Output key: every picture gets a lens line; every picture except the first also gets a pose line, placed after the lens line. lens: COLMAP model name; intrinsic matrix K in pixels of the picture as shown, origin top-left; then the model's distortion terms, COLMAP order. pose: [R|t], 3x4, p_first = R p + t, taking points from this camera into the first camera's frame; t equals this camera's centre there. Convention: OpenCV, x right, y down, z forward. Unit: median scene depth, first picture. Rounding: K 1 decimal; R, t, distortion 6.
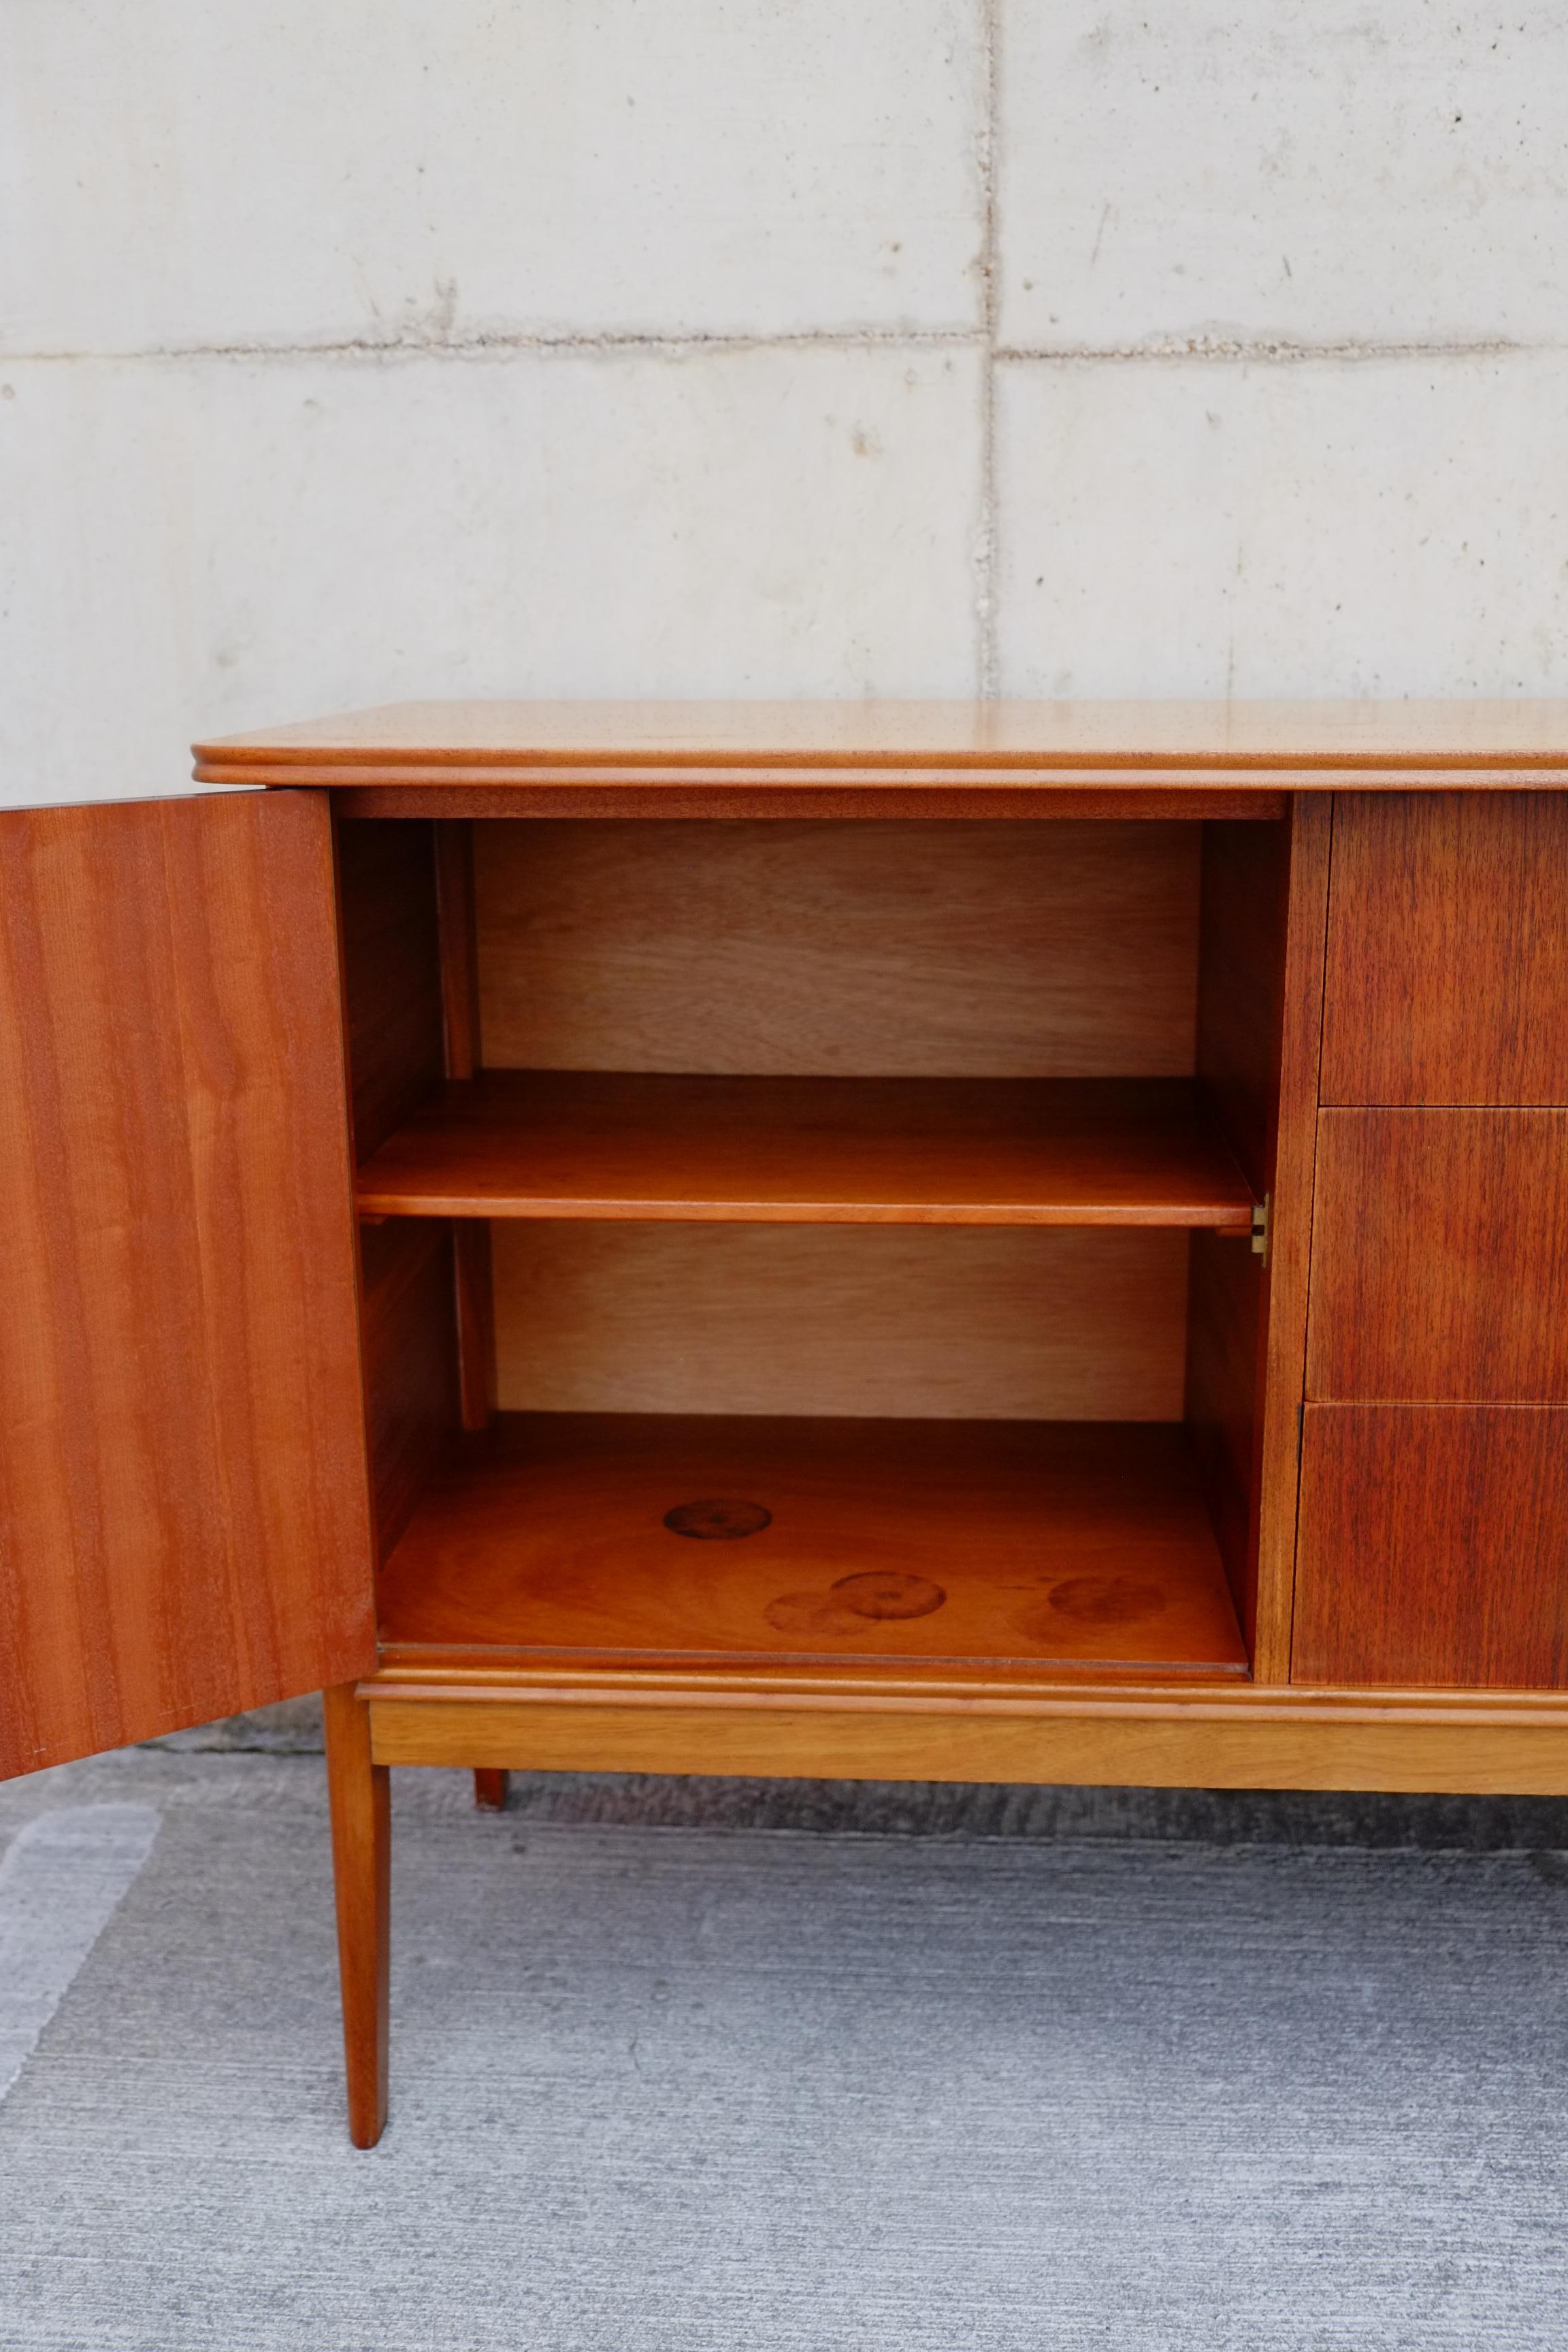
lens RADIAL K [[2376.5, 0, 772.8], [0, 2376.5, 1186.0], [0, 0, 1]] dist [-0.045478, 0.091581]
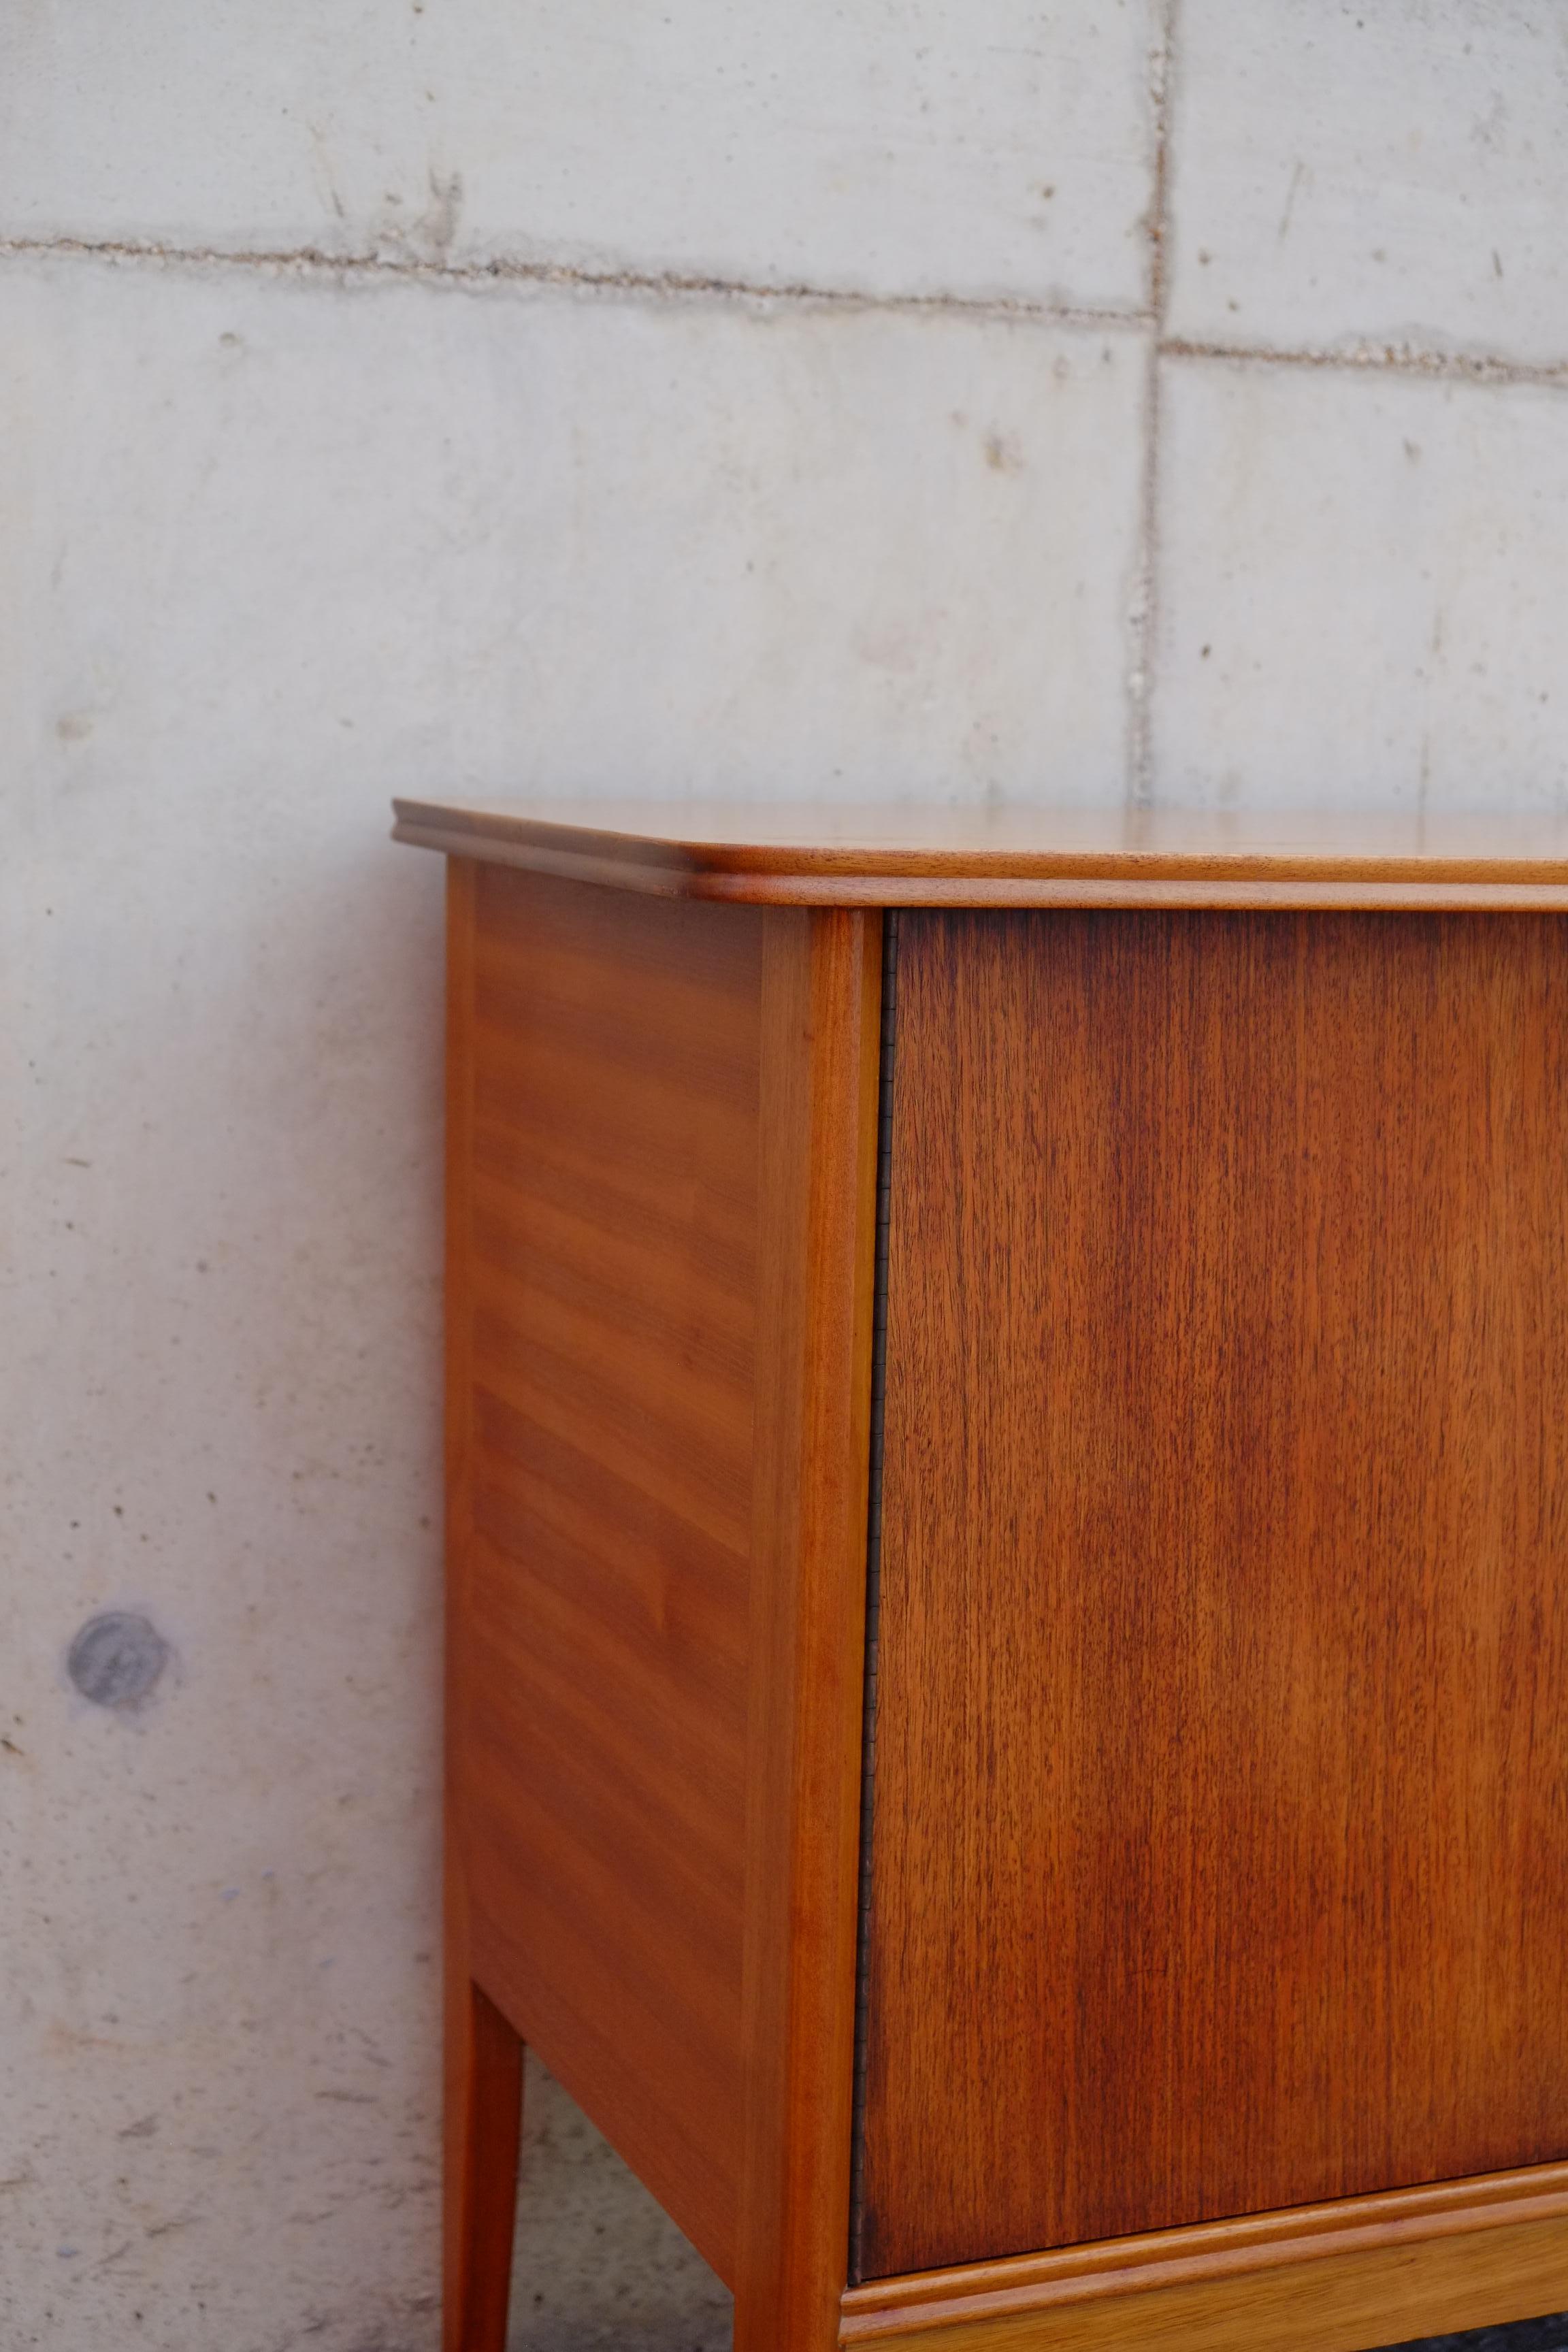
lens RADIAL K [[3358.5, 0, 778.6], [0, 3358.5, 1198.9], [0, 0, 1]] dist [-0.057124, 0.199275]
pose [[0.896200, -0.036505, 0.442146, -0.487851], [0.080049, 0.993557, -0.080223, -0.013971], [-0.436369, 0.107289, 0.893348, 0.151639]]
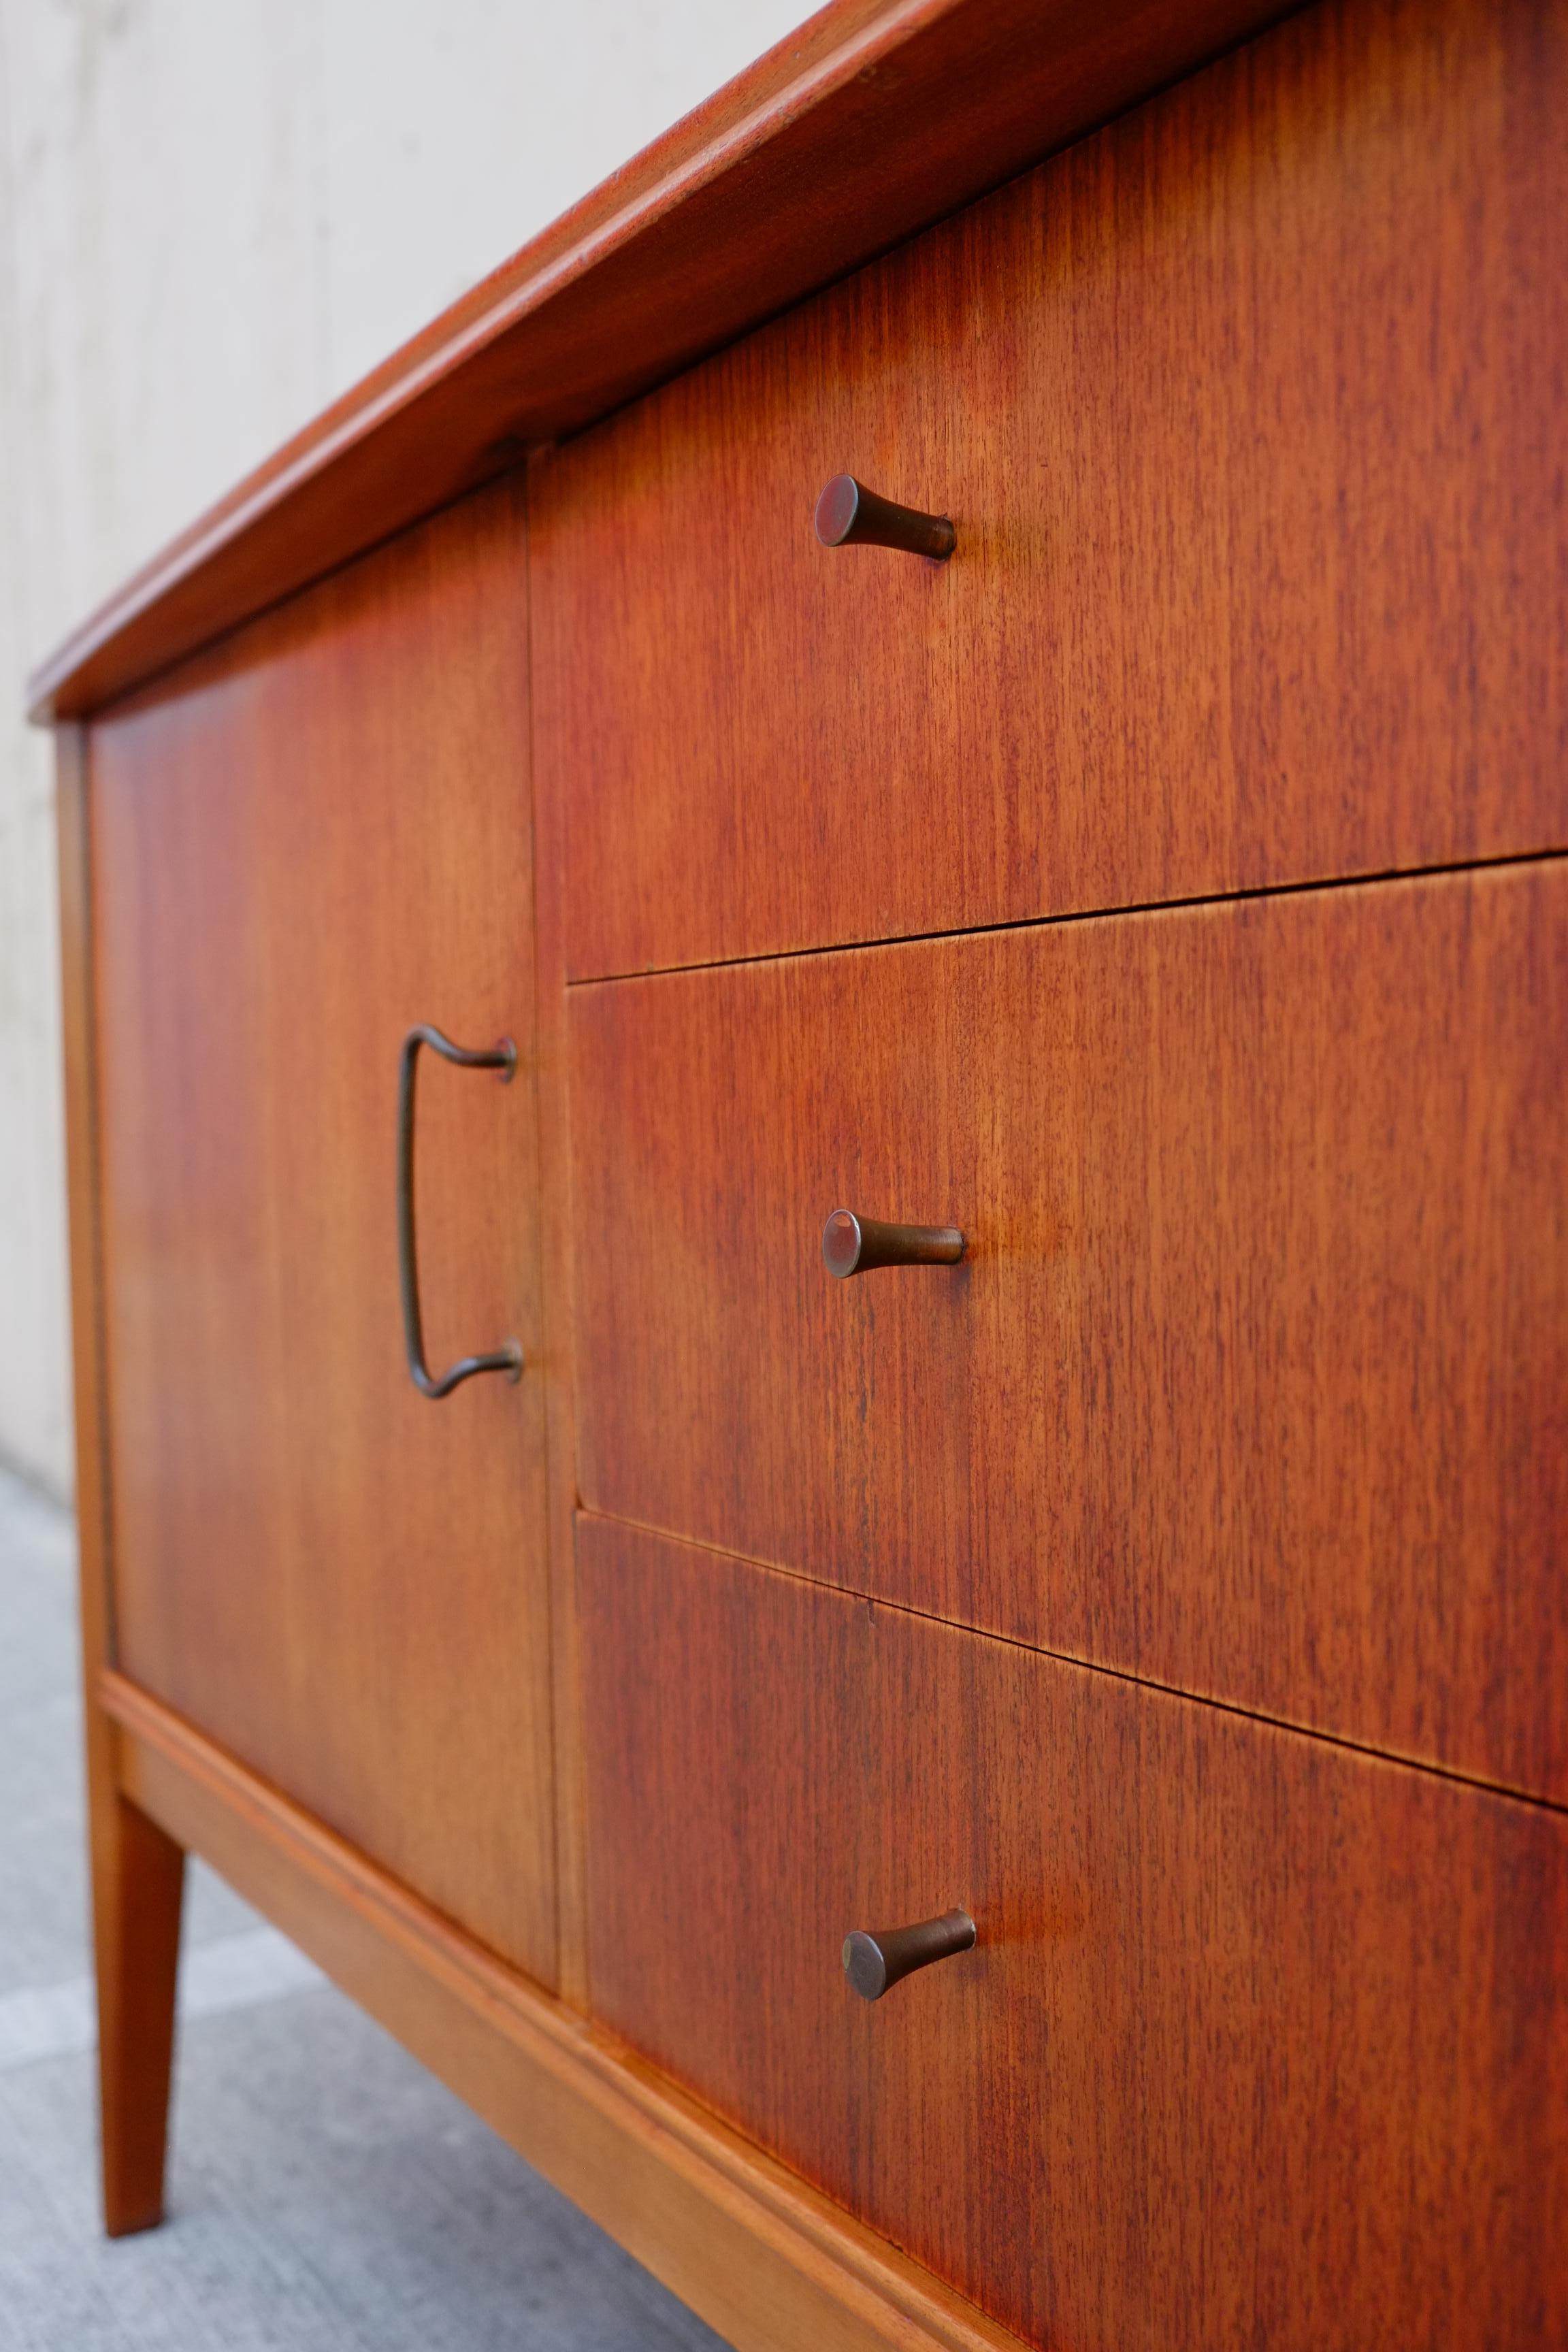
lens RADIAL K [[2086.9, 0, 782.4], [0, 2086.9, 1192.4], [0, 0, 1]] dist [-0.050885, 0.042482]
pose [[0.608429, 0.029768, -0.793050, 0.530067], [-0.183897, 0.977386, -0.104399, 0.048226], [0.772008, 0.209359, 0.600144, 0.577455]]
